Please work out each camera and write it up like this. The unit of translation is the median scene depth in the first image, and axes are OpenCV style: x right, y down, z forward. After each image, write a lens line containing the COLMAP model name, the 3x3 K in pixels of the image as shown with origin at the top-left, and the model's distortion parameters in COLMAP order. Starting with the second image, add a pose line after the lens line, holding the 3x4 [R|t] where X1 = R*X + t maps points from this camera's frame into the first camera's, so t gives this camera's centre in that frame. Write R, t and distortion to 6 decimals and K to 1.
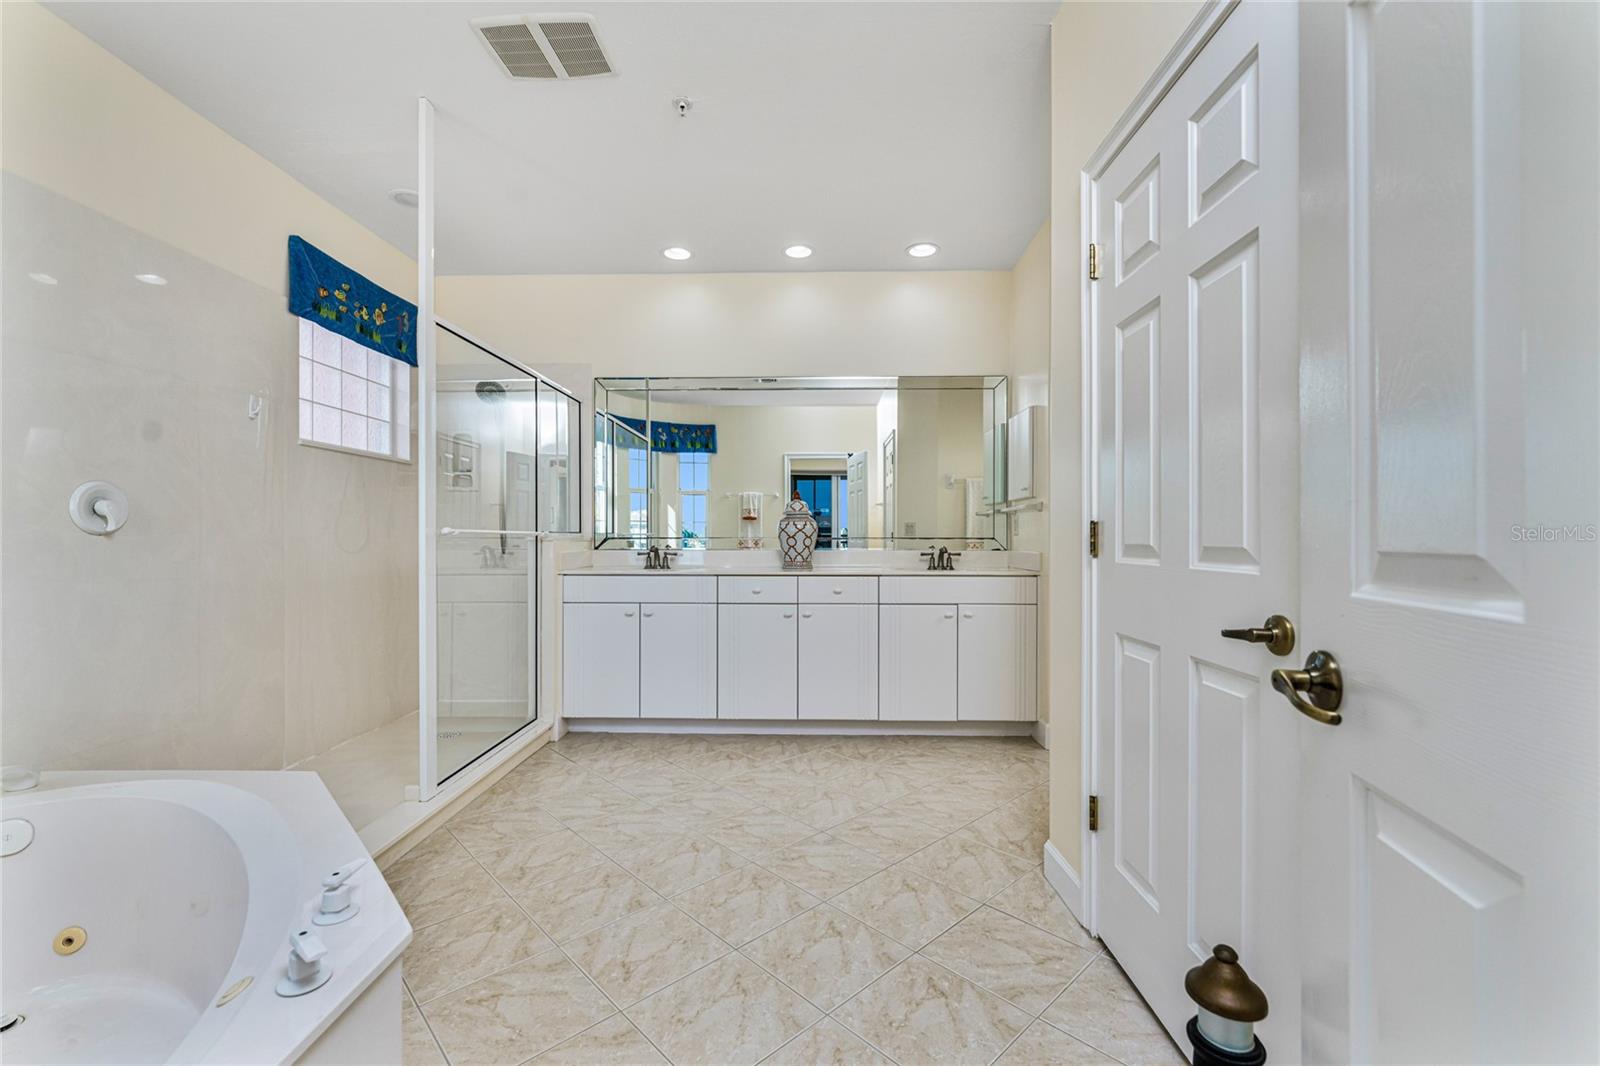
lens RADIAL K [[674.5, 0, 793.7], [0, 674.5, 534.2], [0, 0, 1]] dist [0.003196, 0.000200]
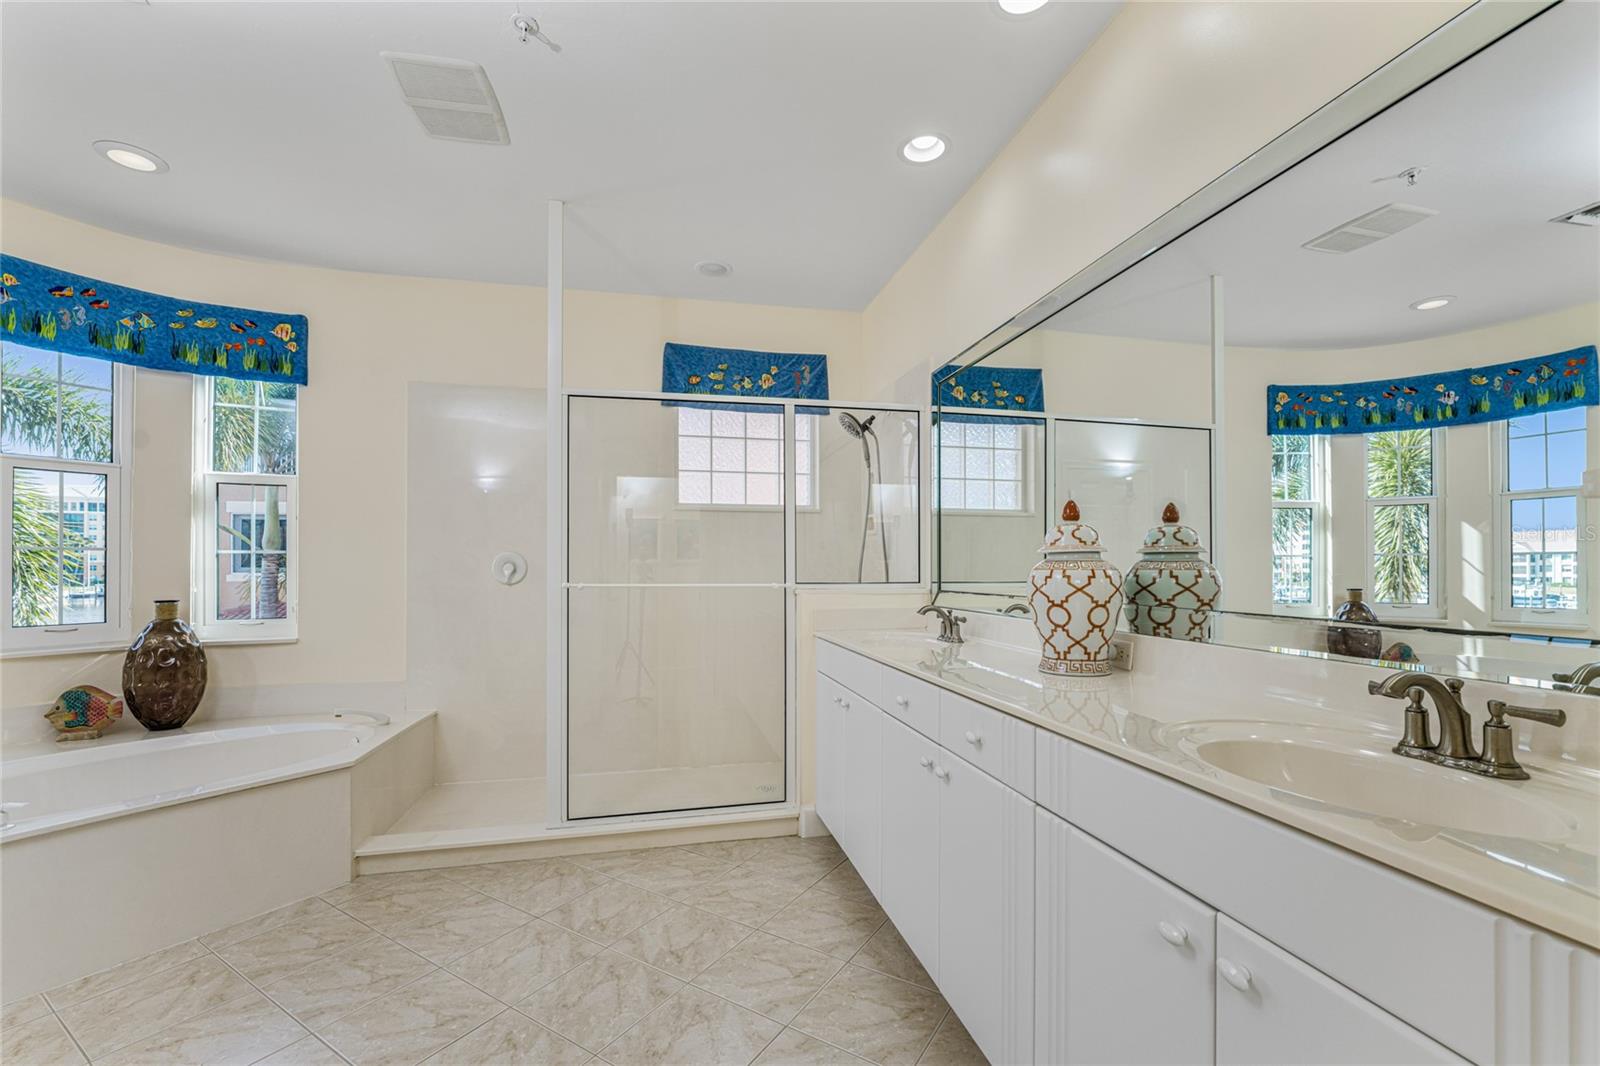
lens RADIAL K [[681.5, 0, 802.7], [0, 681.5, 559.4], [0, 0, 1]] dist [-0.001754, -0.000147]
pose [[0.243267, -0.011143, -0.969895, 0.487932], [0.003377, 0.999938, -0.010641, -0.026216], [0.969953, -0.000686, 0.243290, 0.851128]]
